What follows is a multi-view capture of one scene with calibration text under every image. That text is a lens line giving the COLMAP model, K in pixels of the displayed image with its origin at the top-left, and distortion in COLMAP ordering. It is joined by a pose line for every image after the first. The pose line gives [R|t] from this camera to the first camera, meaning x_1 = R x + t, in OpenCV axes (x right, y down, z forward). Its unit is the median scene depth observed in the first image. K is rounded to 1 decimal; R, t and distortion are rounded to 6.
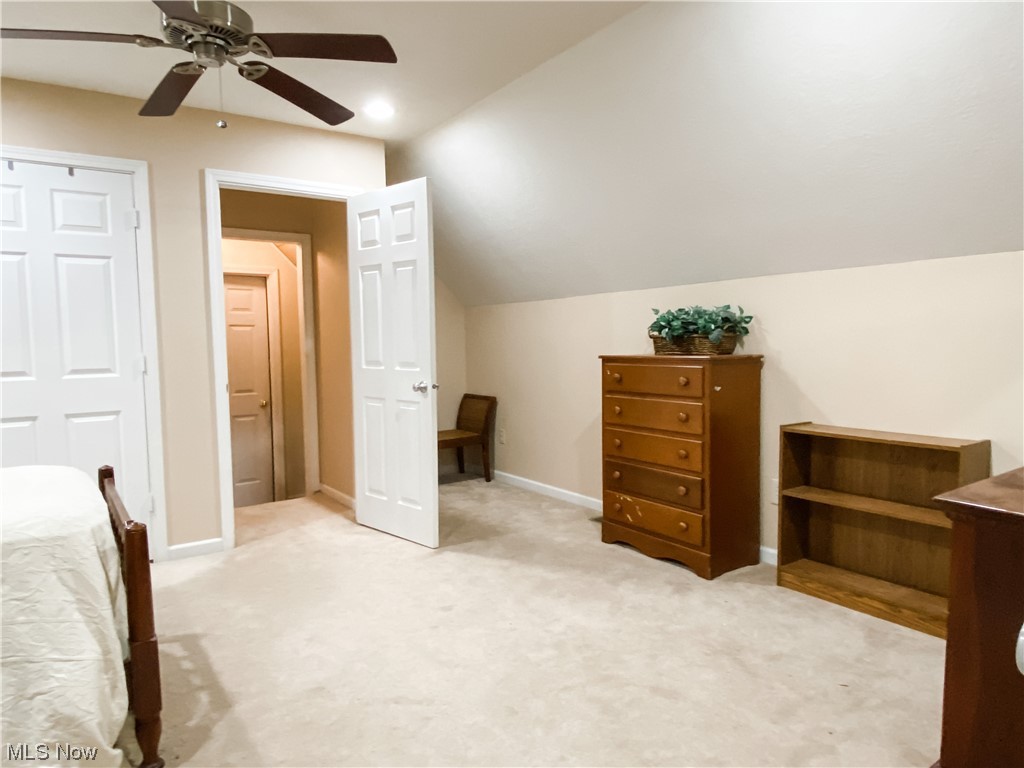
lens RADIAL K [[639.7, 0, 512.3], [0, 639.7, 388.2], [0, 0, 1]] dist [0.005919, 0.000393]
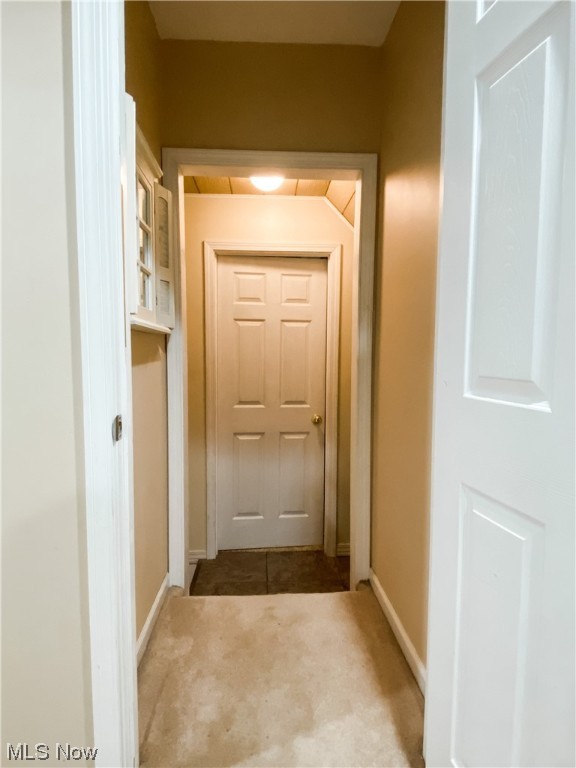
lens RADIAL K [[446.4, 0, 287.3], [0, 446.4, 386.9], [0, 0, 1]] dist [0.005836, -0.000304]
pose [[0.848352, 0.056734, -0.526385, -0.133654], [-0.052915, 0.998350, 0.022322, -0.026904], [0.526782, 0.008917, 0.849954, 0.520361]]
